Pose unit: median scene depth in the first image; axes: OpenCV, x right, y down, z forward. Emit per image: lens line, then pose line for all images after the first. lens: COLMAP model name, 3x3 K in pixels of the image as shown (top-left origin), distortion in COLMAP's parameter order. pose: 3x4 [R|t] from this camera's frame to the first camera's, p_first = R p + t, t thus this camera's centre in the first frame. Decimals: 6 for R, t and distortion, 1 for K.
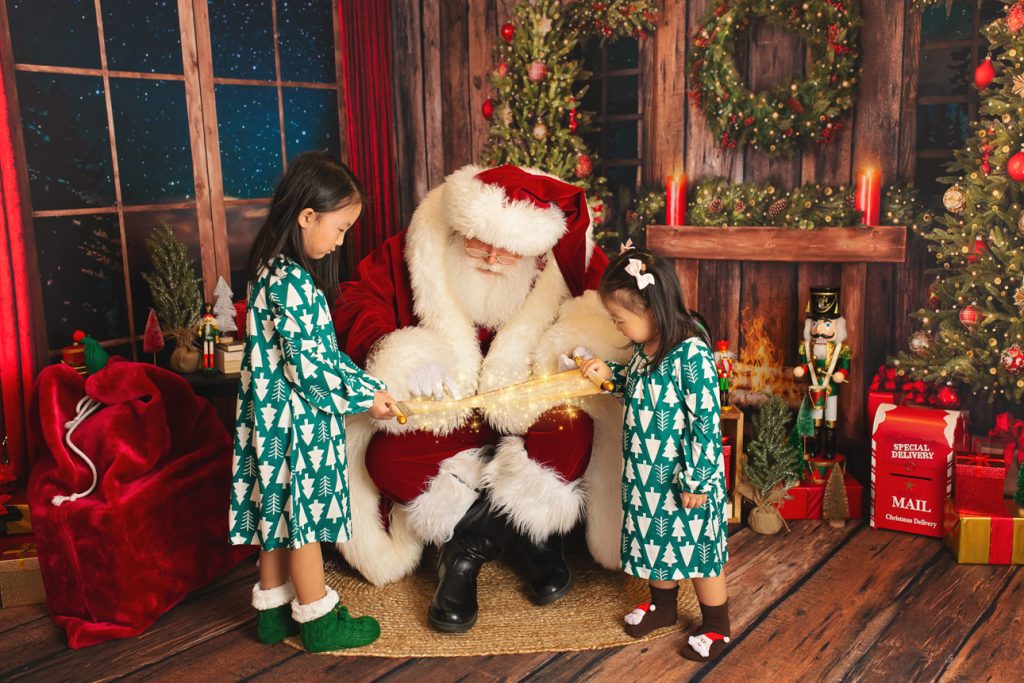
lens RADIAL K [[972.7, 0, 508.7], [0, 972.7, 340.8], [0, 0, 1]] dist [-0.003757, 0.008182]
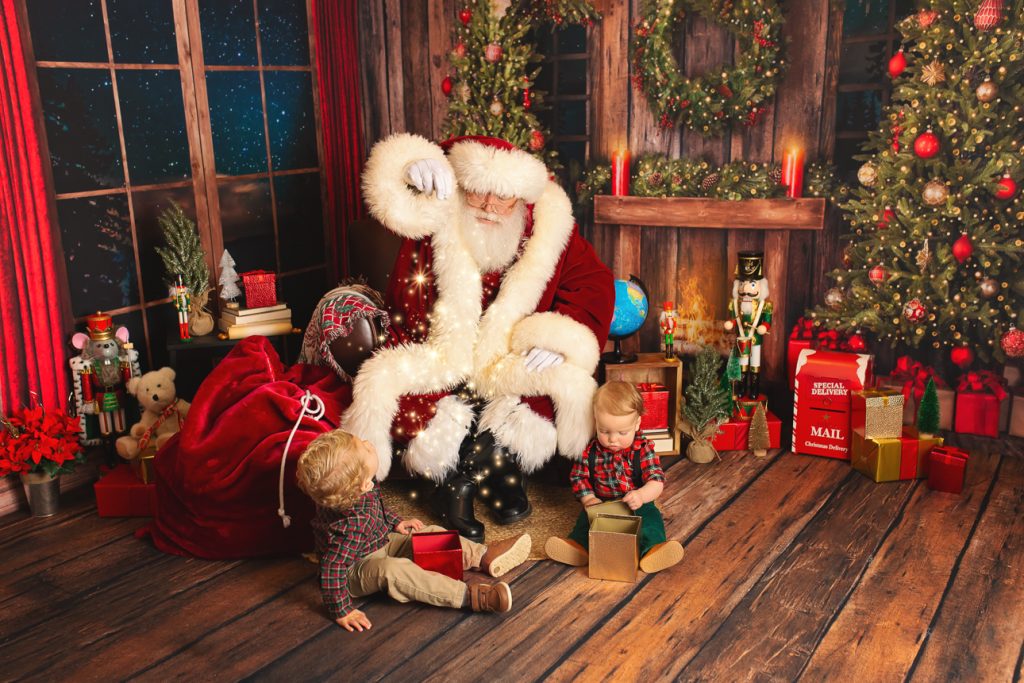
lens RADIAL K [[980.7, 0, 503.1], [0, 980.7, 350.6], [0, 0, 1]] dist [-0.003938, 0.007507]
pose [[0.997362, -0.018943, 0.070075, -0.048799], [0.014179, 0.997594, 0.067864, -0.019137], [-0.071192, -0.066691, 0.995231, -0.137876]]
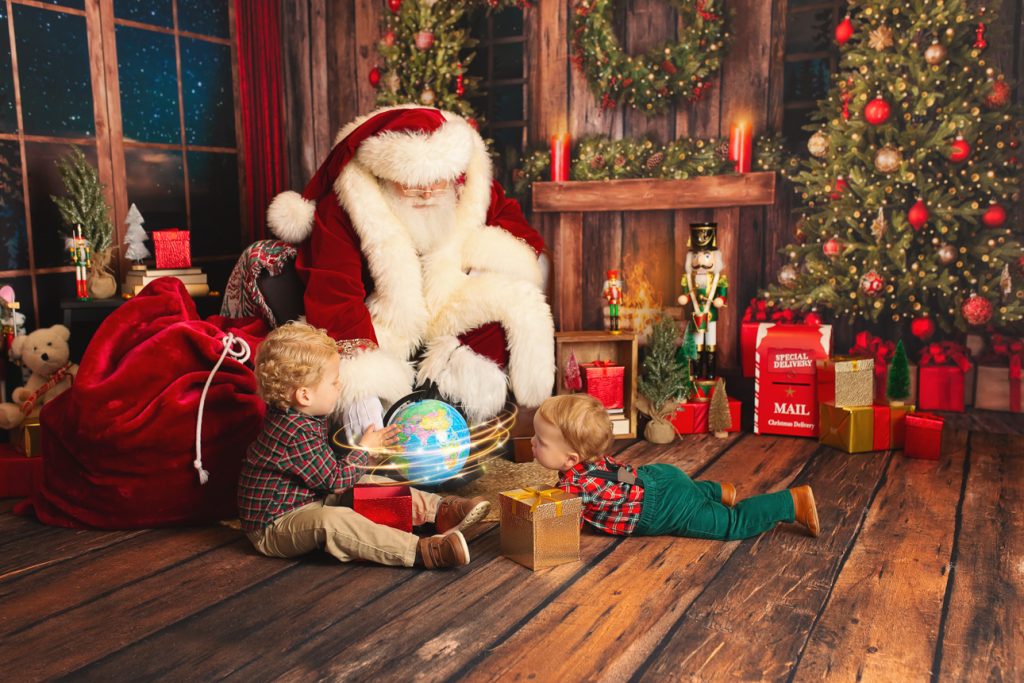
lens RADIAL K [[972.7, 0, 508.7], [0, 972.7, 340.8], [0, 0, 1]] dist [-0.003757, 0.008182]
pose [[0.983444, -0.011647, 0.180837, -0.084407], [0.020359, 0.998716, -0.046395, 0.110881], [-0.180064, 0.049308, 0.982418, -0.038897]]
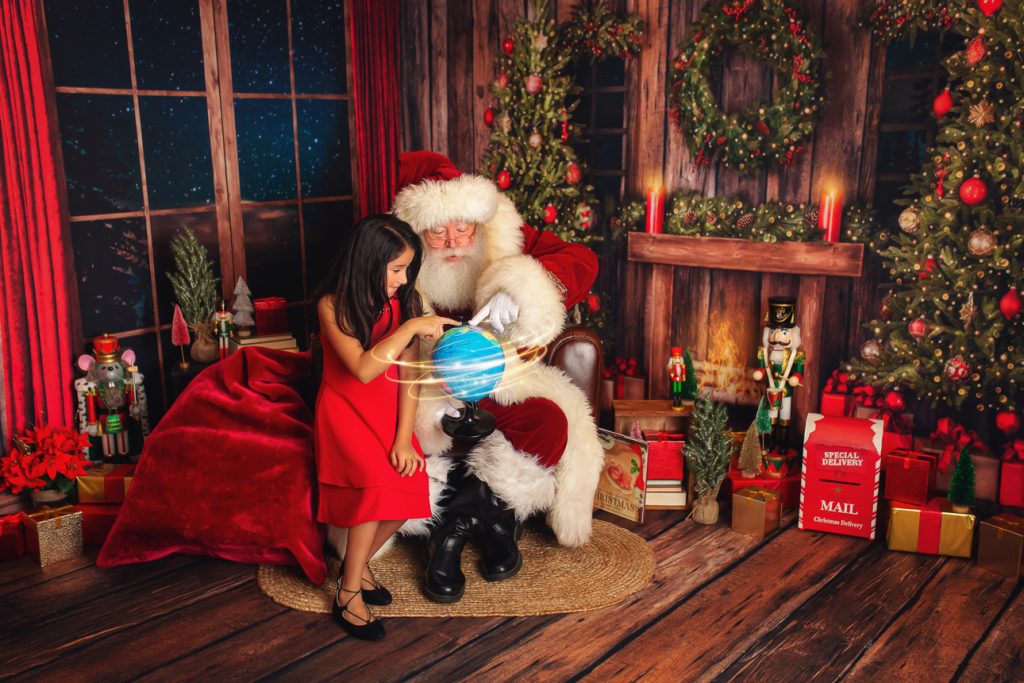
lens RADIAL K [[970.4, 0, 508.5], [0, 970.4, 340.7], [0, 0, 1]] dist [-0.003674, 0.006522]
pose [[0.998823, 0.027291, -0.040092, 0.058347], [-0.025889, 0.999048, 0.035101, -0.033904], [0.041012, -0.034022, 0.998579, -0.094241]]
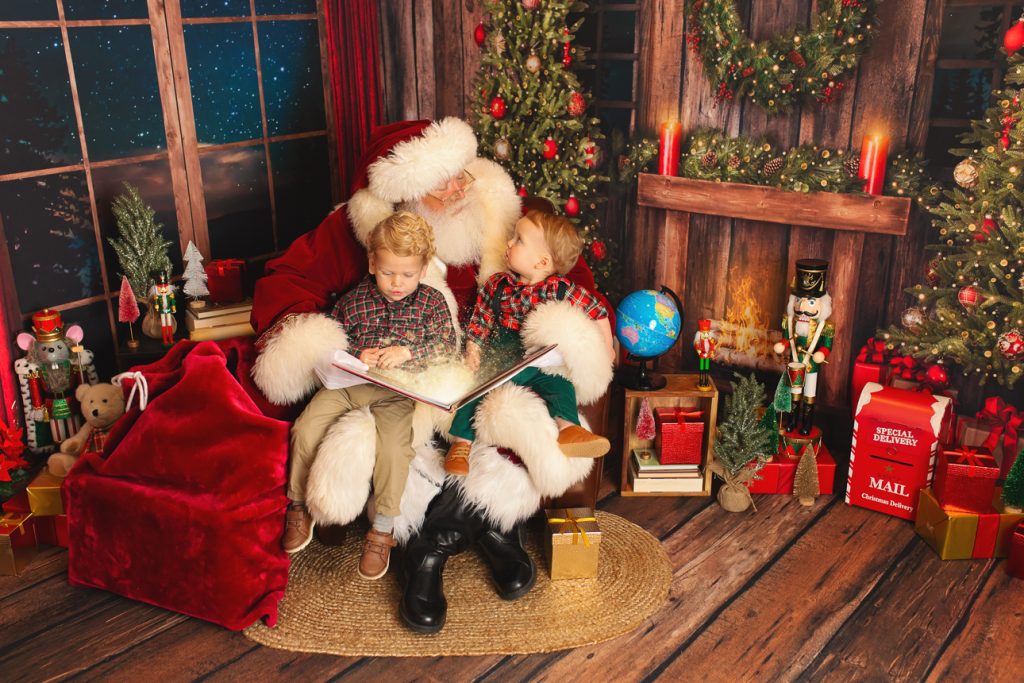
lens RADIAL K [[970.4, 0, 508.5], [0, 970.4, 340.7], [0, 0, 1]] dist [-0.003674, 0.006522]
pose [[0.999257, 0.024912, -0.029418, 0.048388], [-0.019975, 0.987306, 0.157567, -0.109711], [0.032970, -0.156862, 0.987070, 0.025060]]
